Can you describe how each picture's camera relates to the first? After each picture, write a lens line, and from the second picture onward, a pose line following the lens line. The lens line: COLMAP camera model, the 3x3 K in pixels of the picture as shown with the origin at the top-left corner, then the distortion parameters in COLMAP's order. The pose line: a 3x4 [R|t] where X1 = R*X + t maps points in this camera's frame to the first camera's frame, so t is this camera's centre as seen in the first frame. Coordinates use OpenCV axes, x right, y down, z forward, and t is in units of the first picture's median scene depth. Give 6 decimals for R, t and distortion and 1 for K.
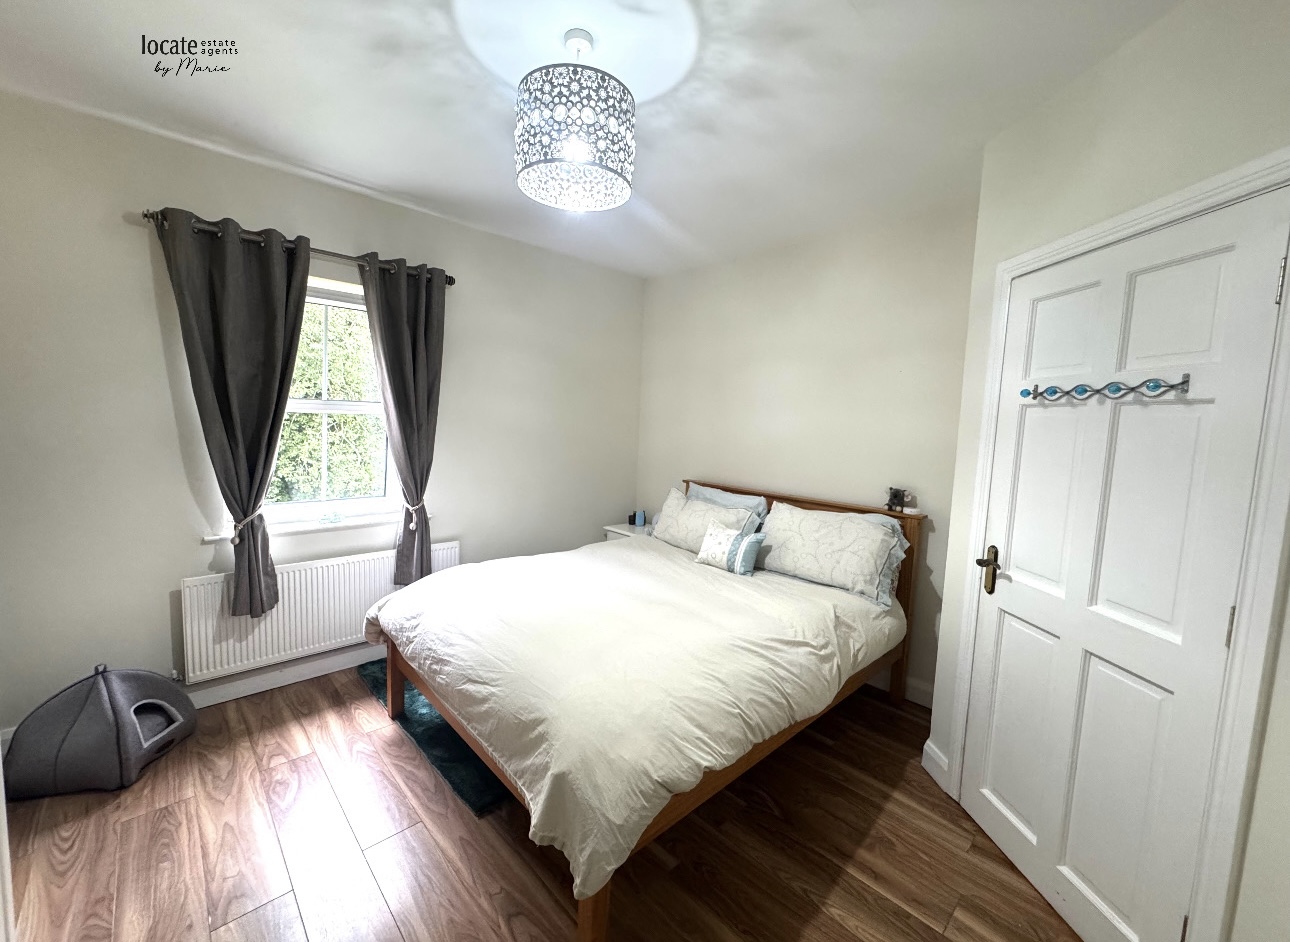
lens RADIAL K [[516.3, 0, 645.3], [0, 516.3, 468.2], [0, 0, 1]] dist [-0.005270, 0.000662]
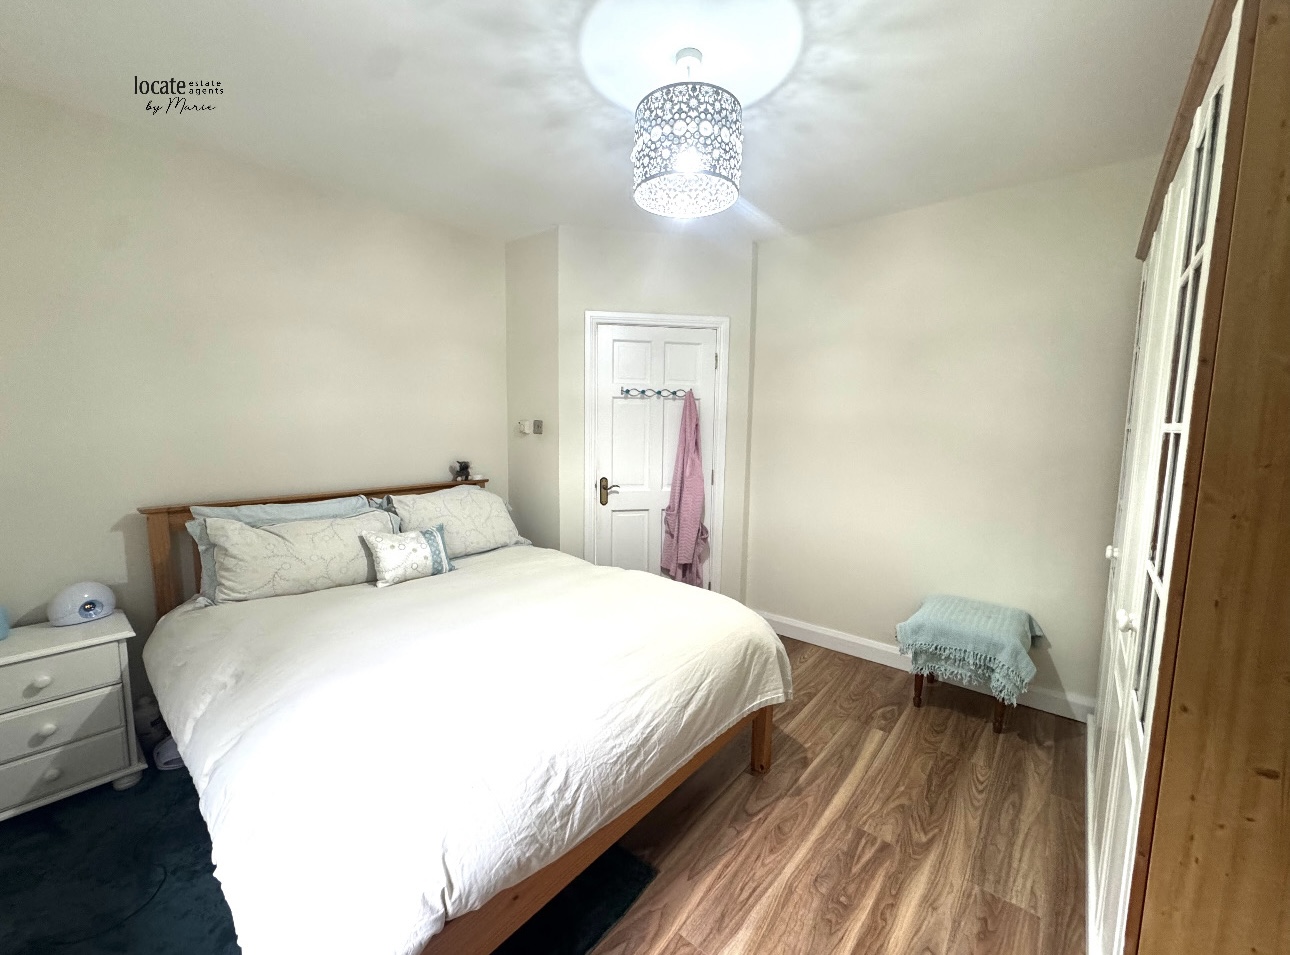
lens RADIAL K [[516.3, 0, 643.1], [0, 516.3, 479.5], [0, 0, 1]] dist [-0.005270, 0.000662]
pose [[-0.111110, -0.152363, 0.982059, -1.140726], [0.074708, 0.984101, 0.161132, -0.124341], [-0.990996, 0.091271, -0.097960, 1.114922]]
